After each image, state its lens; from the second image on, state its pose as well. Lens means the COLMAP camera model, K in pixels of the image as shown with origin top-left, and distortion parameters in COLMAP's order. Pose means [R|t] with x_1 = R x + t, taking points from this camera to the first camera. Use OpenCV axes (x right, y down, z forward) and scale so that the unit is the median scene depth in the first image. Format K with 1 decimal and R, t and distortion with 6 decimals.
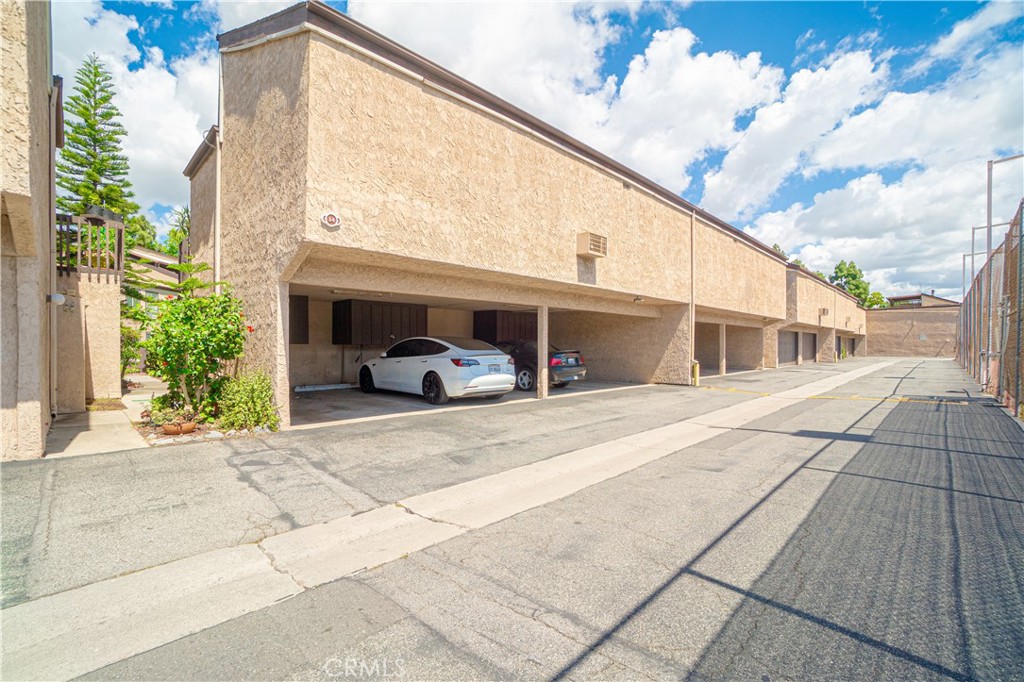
lens RADIAL K [[458.7, 0, 512.2], [0, 458.7, 345.9], [0, 0, 1]] dist [0.001835, 0.000192]
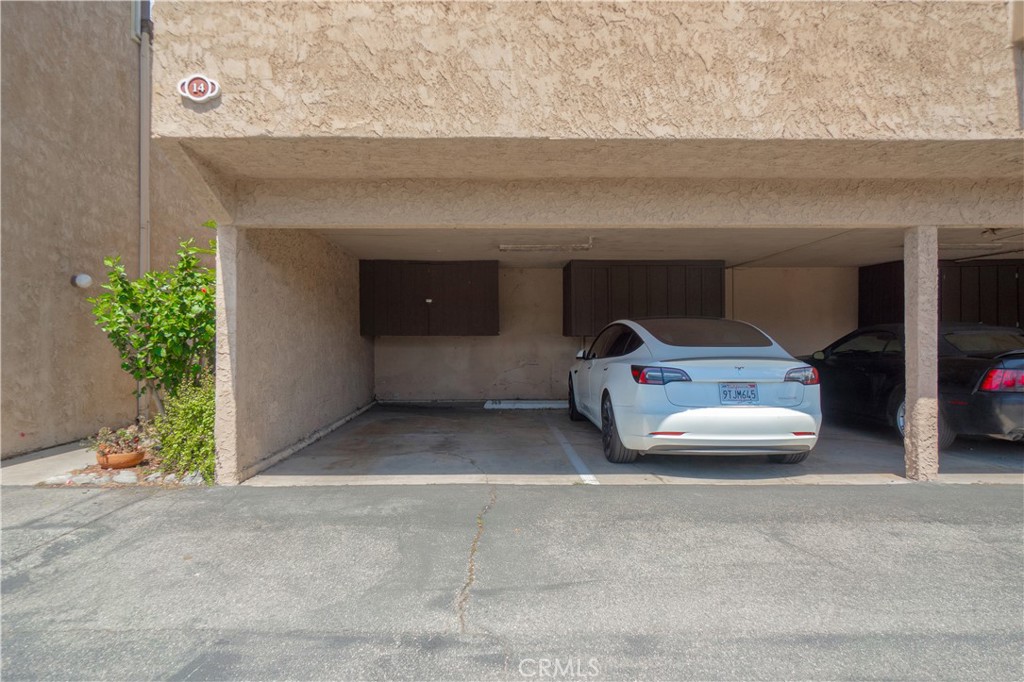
lens RADIAL K [[612.4, 0, 511.0], [0, 612.4, 334.5], [0, 0, 1]] dist [0.004193, 0.003106]
pose [[0.705132, -0.009531, -0.709012, 0.259425], [0.001964, 0.999932, -0.011489, 0.005402], [0.709073, 0.006709, 0.705103, 0.605550]]
